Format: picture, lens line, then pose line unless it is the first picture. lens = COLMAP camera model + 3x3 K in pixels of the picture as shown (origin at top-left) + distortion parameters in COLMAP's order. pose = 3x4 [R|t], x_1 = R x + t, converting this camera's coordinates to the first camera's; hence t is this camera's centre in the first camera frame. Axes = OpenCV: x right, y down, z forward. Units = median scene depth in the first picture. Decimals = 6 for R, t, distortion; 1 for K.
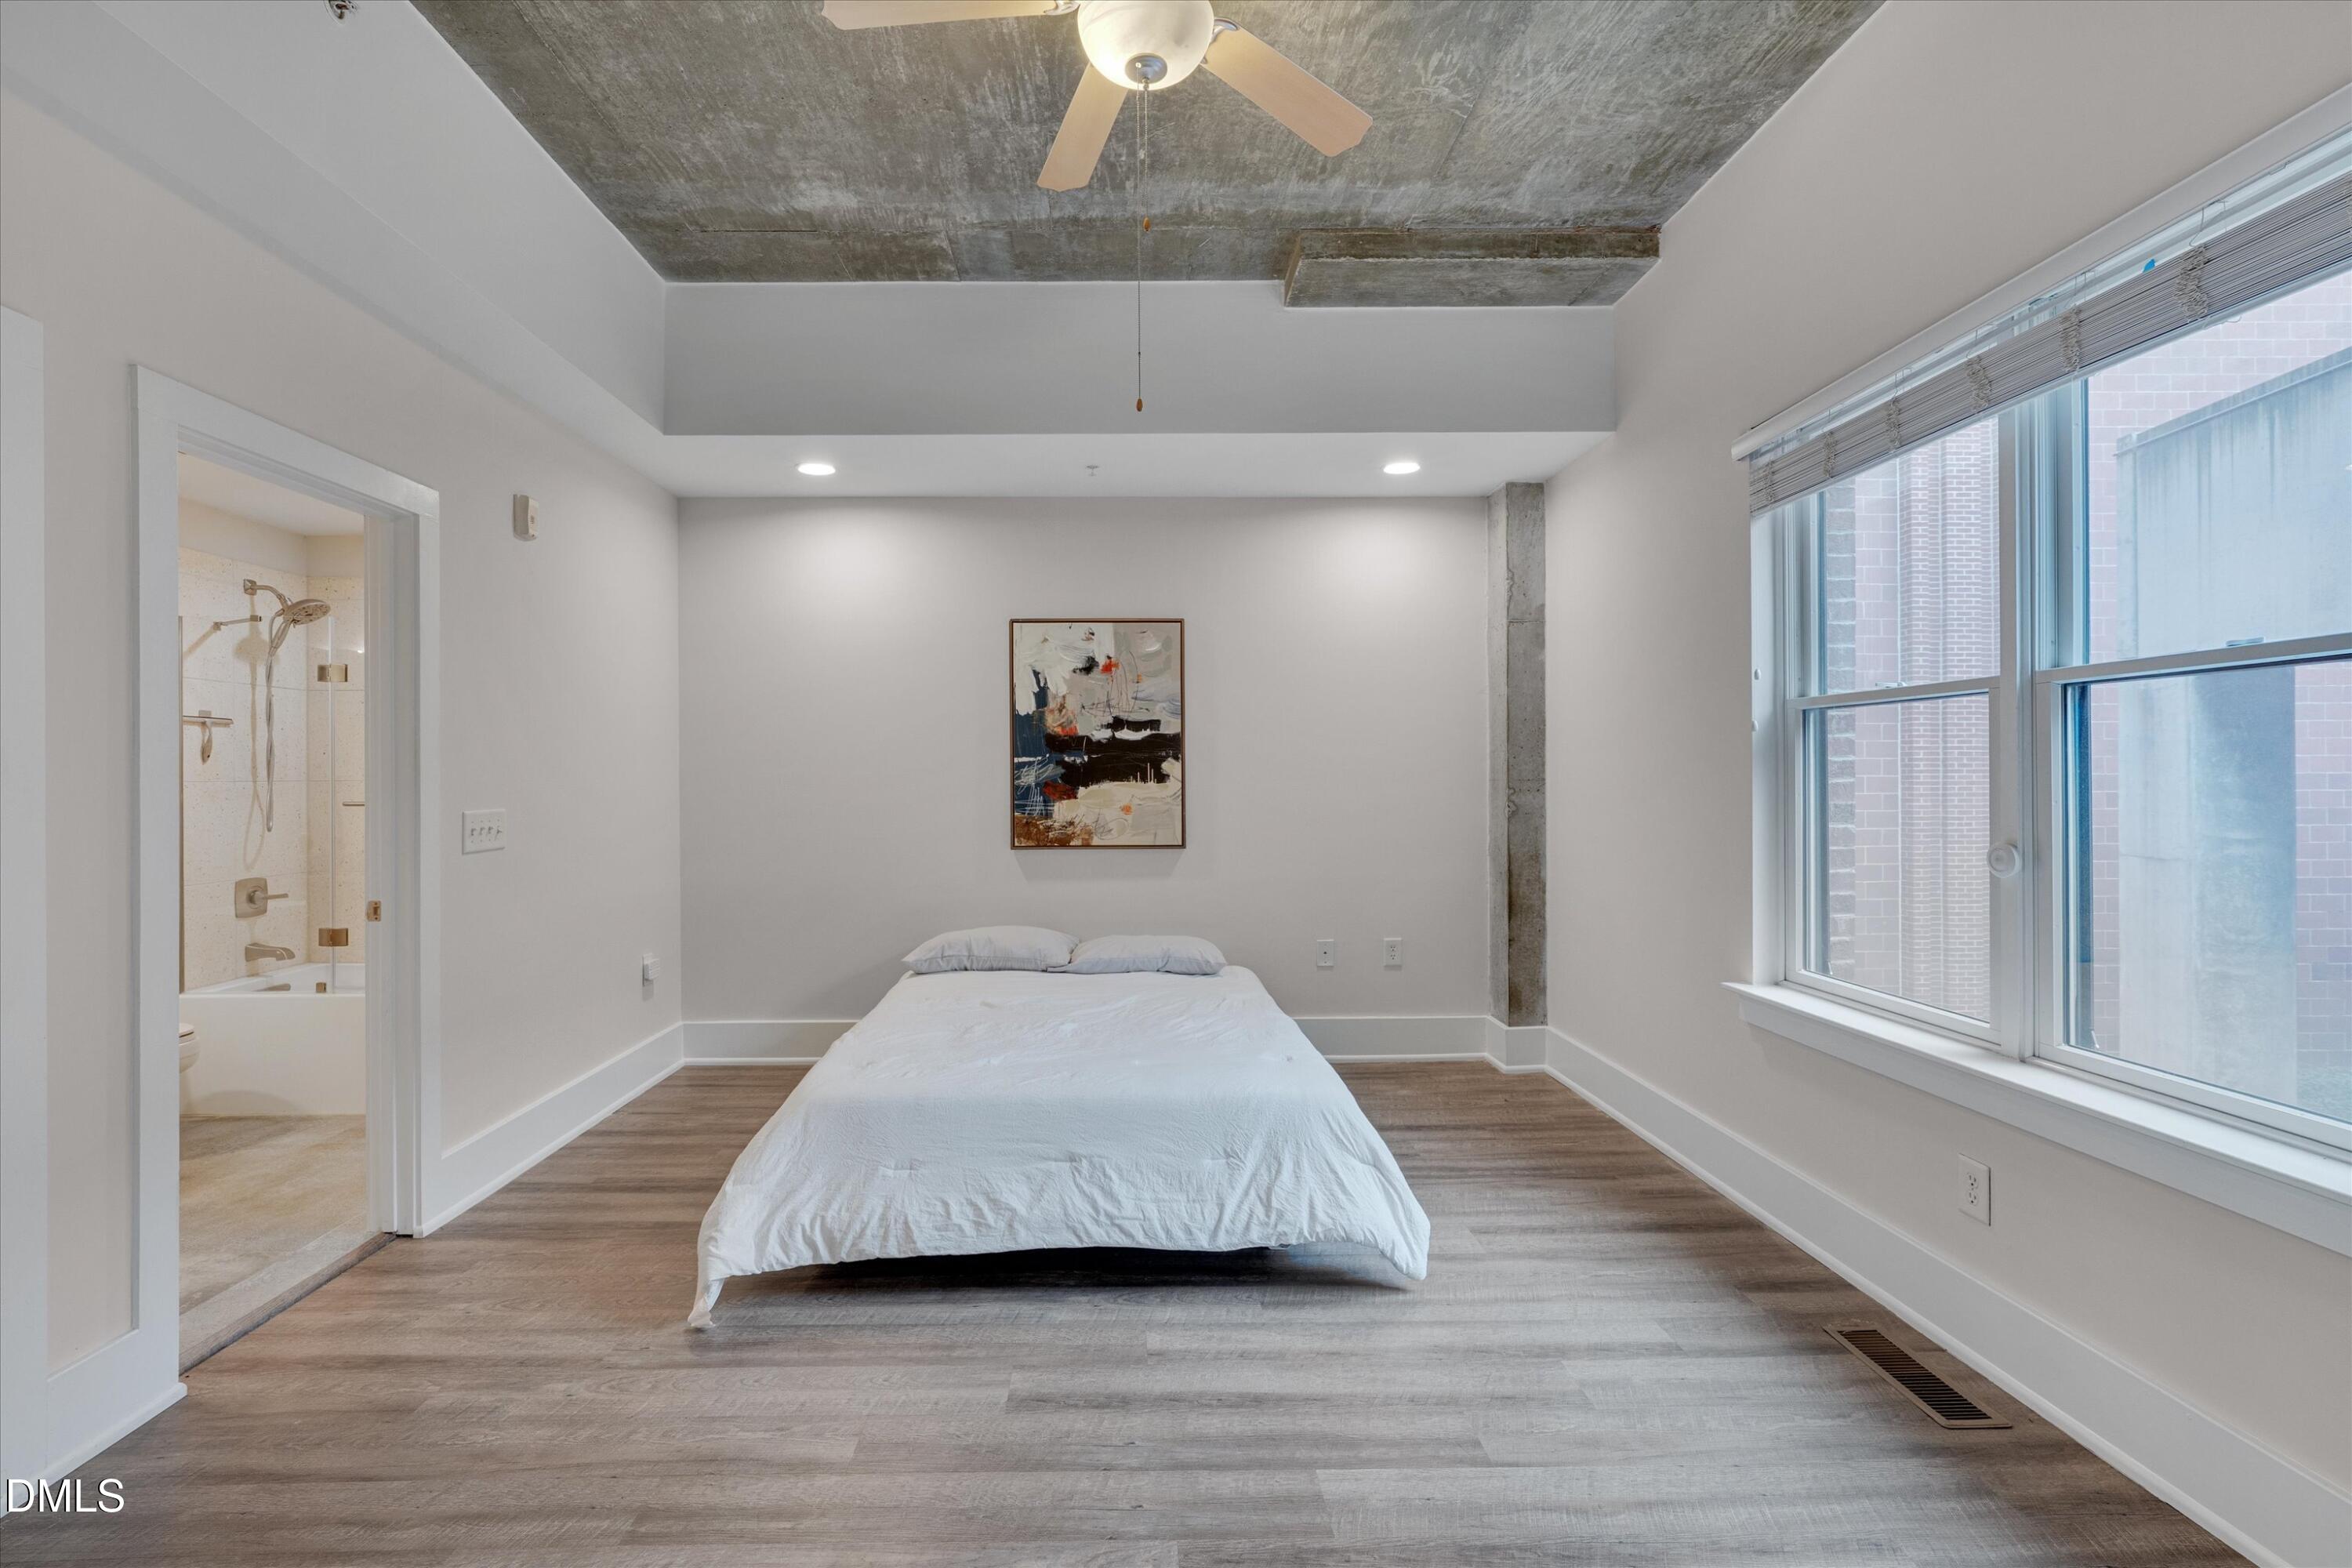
lens RADIAL K [[1063.4, 0, 1162.8], [0, 1063.4, 793.0], [0, 0, 1]] dist [0.000966, -0.000083]
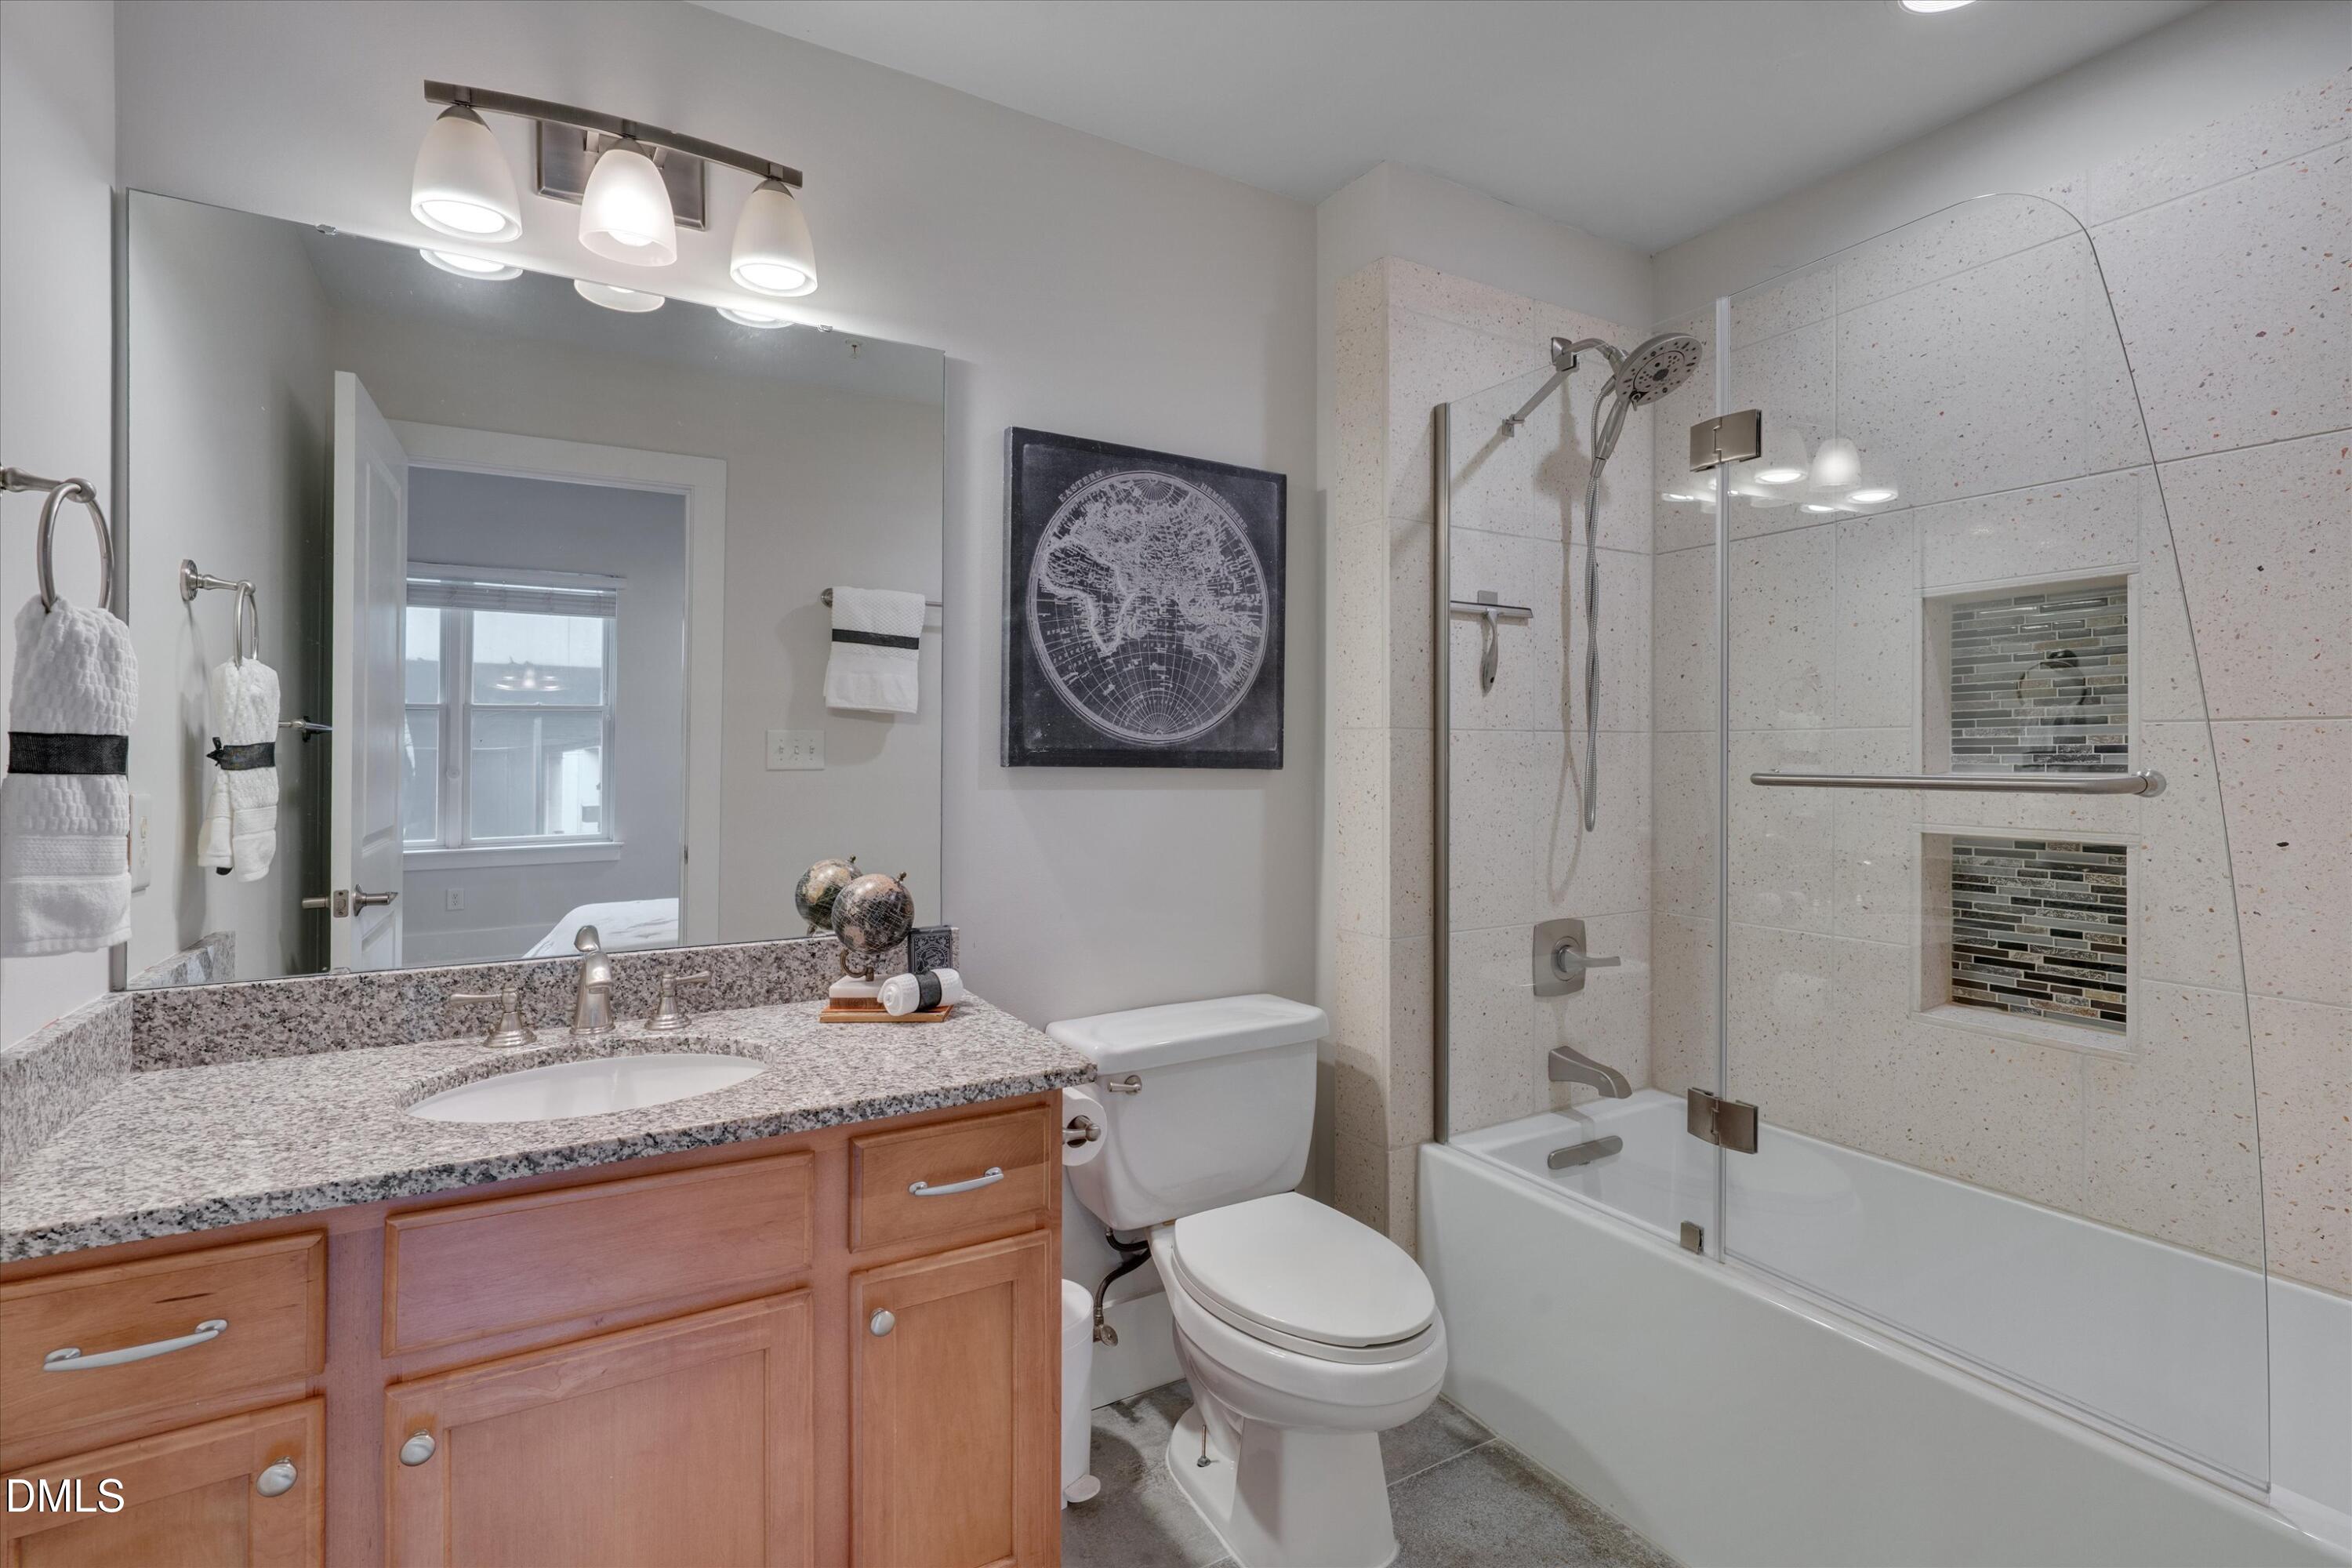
lens RADIAL K [[1063.4, 0, 1171.9], [0, 1063.4, 769.6], [0, 0, 1]] dist [0.000966, -0.000083]
pose [[0.468836, 0.009635, -0.883233, -0.493069], [-0.002455, 0.999951, 0.009605, 0.003734], [0.883282, -0.002335, 0.468837, 0.595701]]
